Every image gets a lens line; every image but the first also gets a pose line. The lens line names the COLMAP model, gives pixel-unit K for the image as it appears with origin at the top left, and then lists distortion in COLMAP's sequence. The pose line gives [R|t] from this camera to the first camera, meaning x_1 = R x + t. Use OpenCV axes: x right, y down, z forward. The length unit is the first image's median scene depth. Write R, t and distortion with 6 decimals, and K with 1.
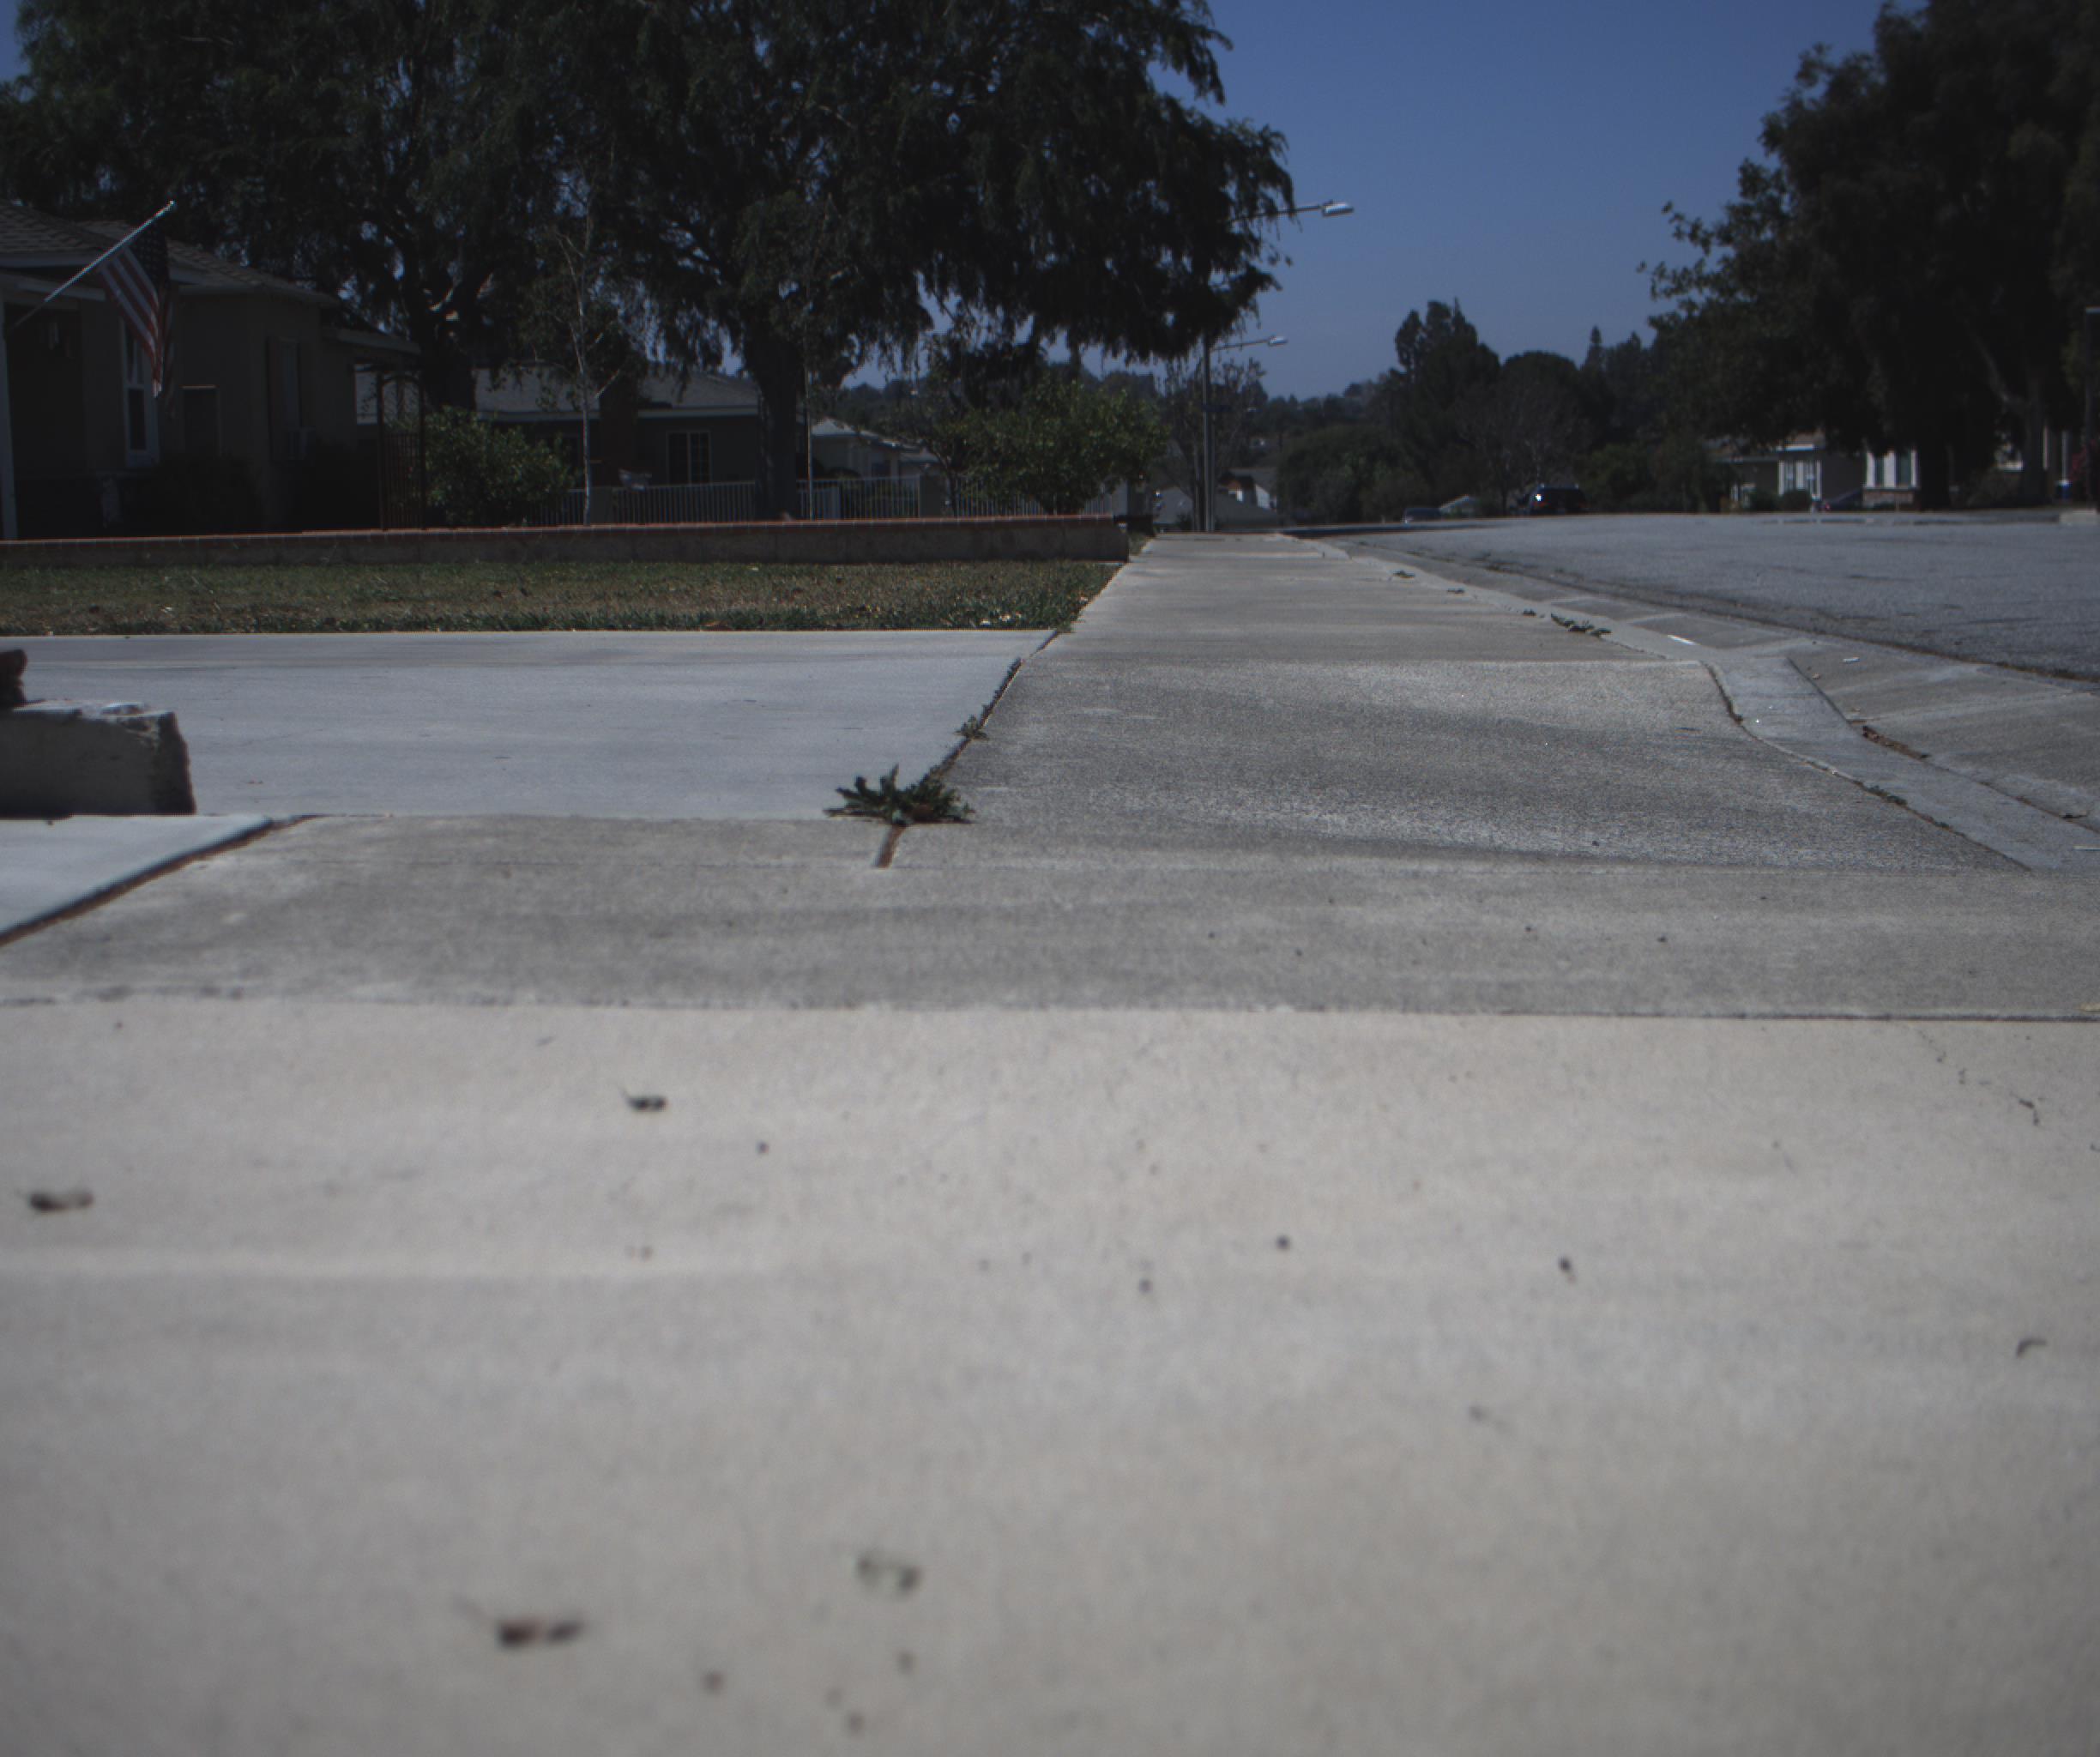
lens RADIAL K [[3939.4, 0, 1038.4], [0, 3939.4, 834.7], [0, 0, 1]] dist [-0.165951, 0.871195]
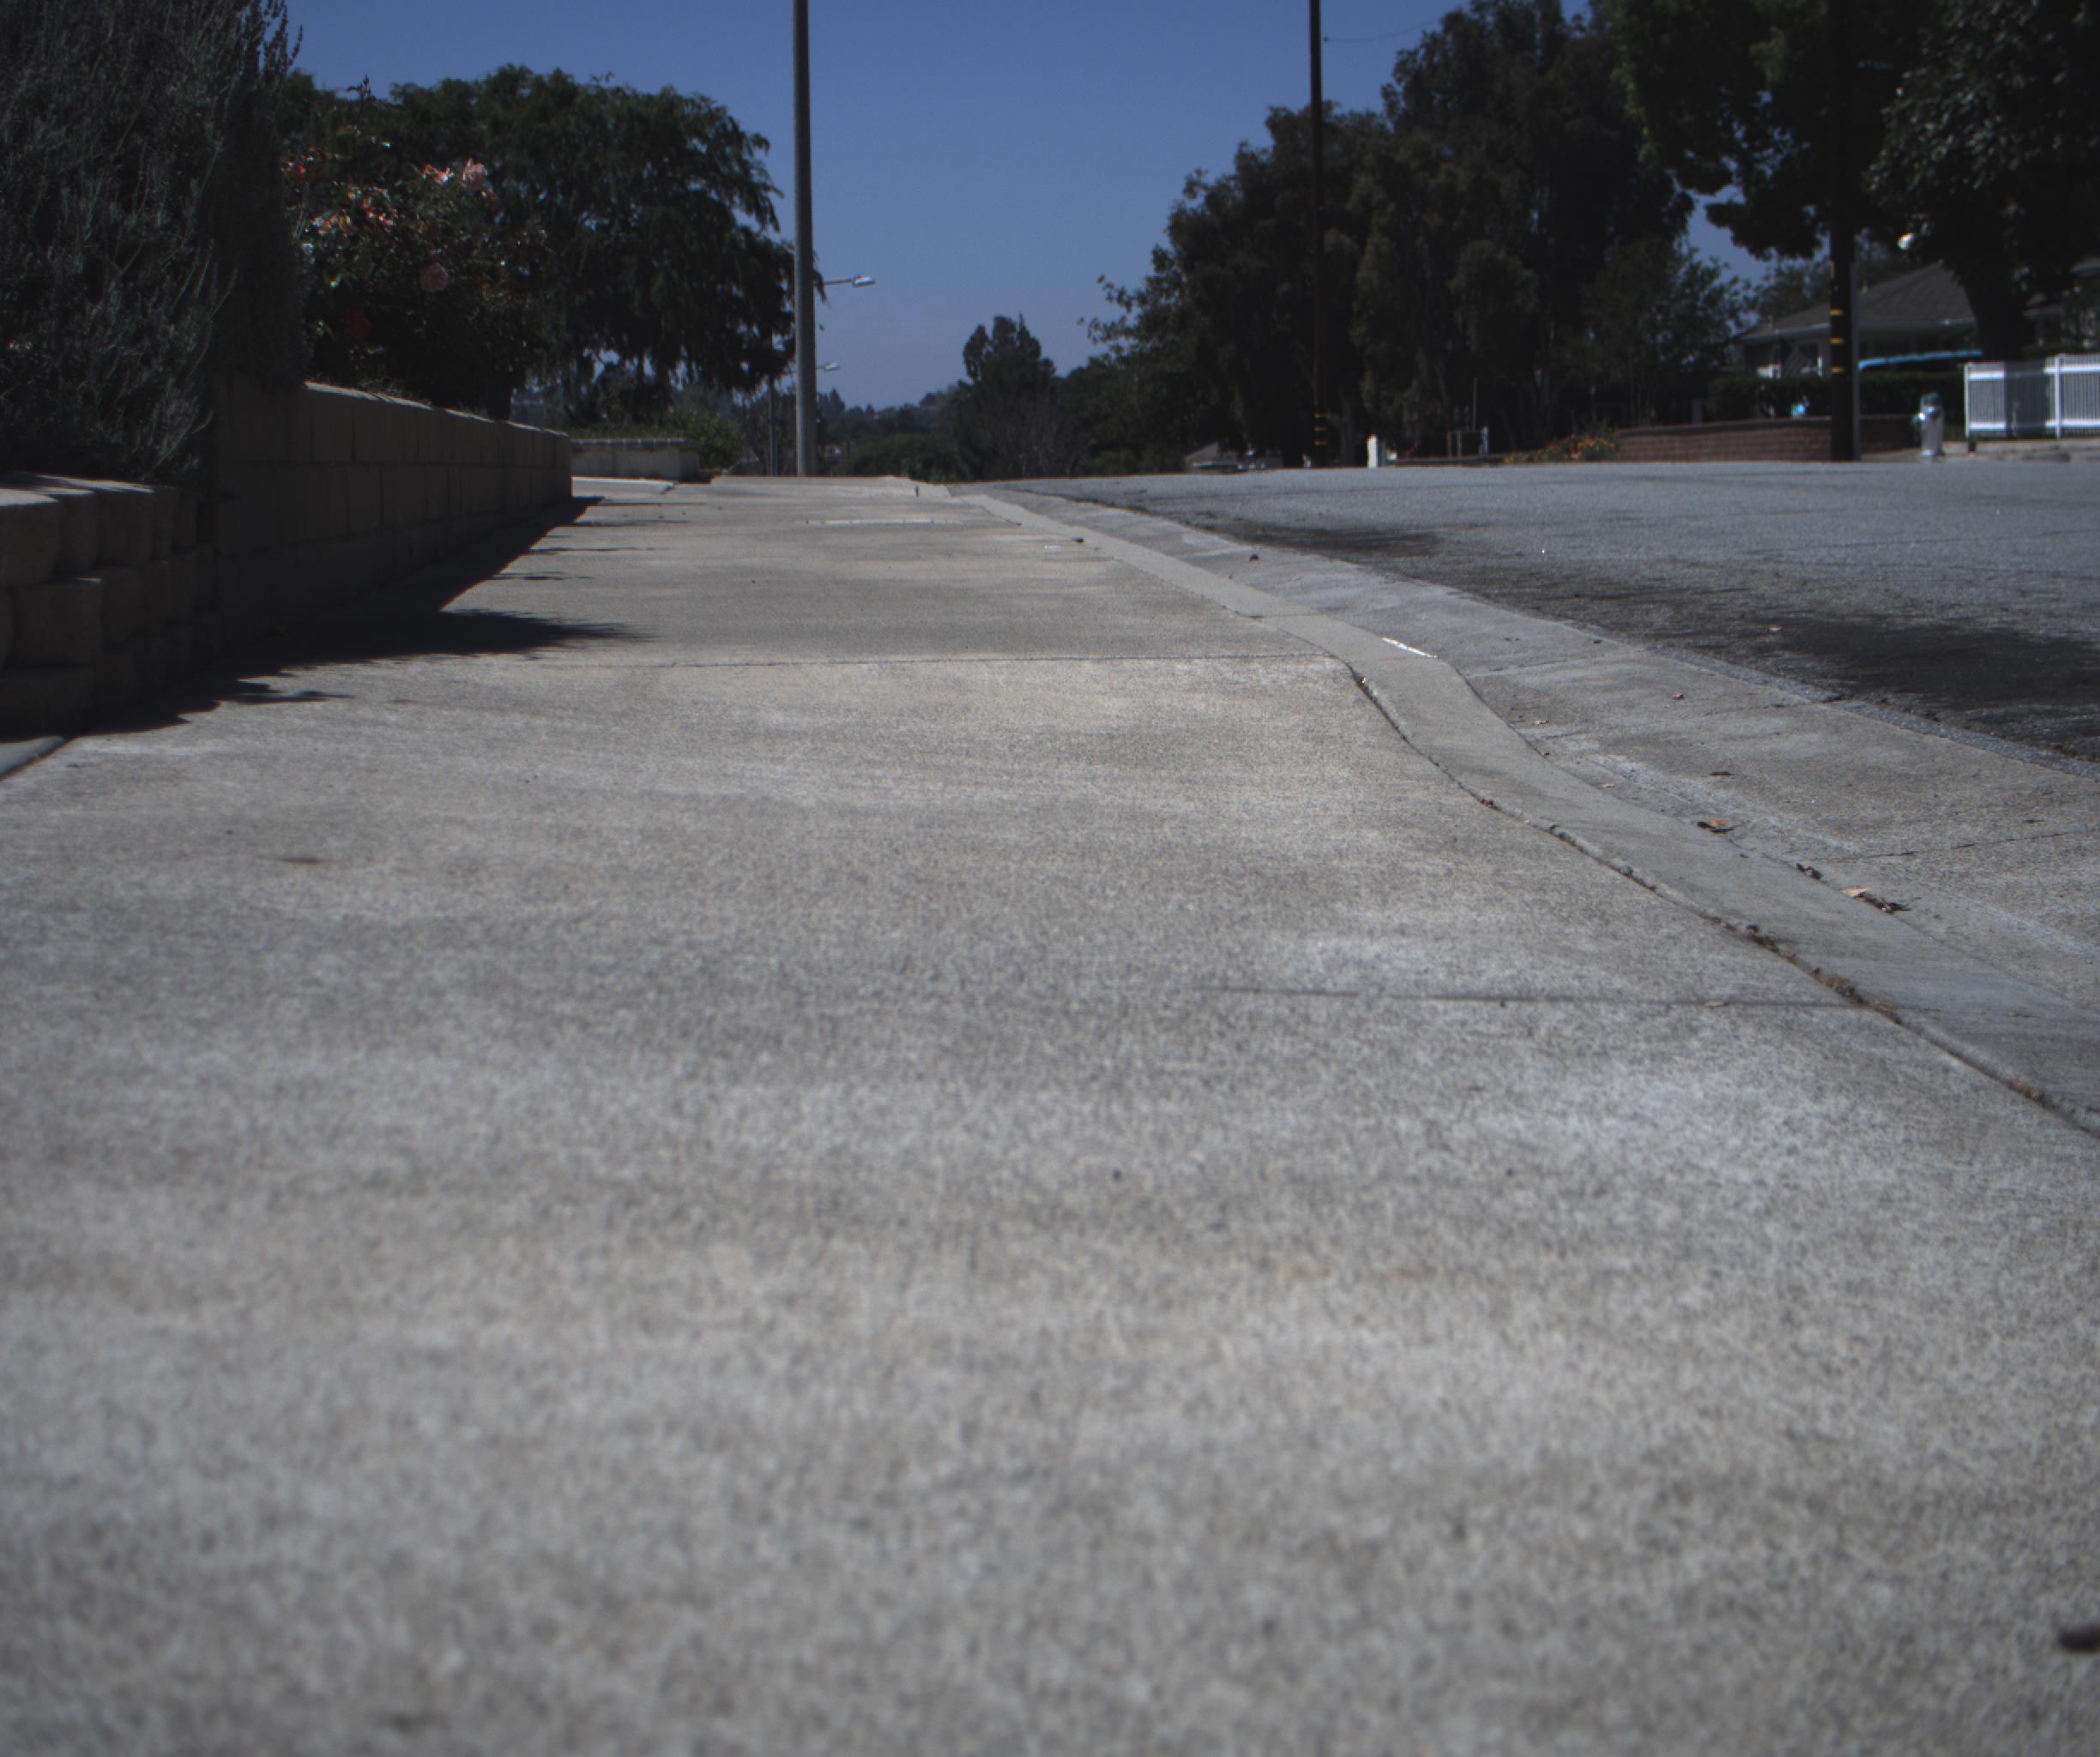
lens RADIAL K [[3942.7, 0, 1039.2], [0, 3942.7, 834.3], [0, 0, 1]] dist [-0.182695, 1.010881]
pose [[0.994311, -0.006883, 0.106293, -0.017469], [0.007146, 0.999972, -0.002092, 0.058943], [-0.106275, 0.002839, 0.994333, -0.564311]]
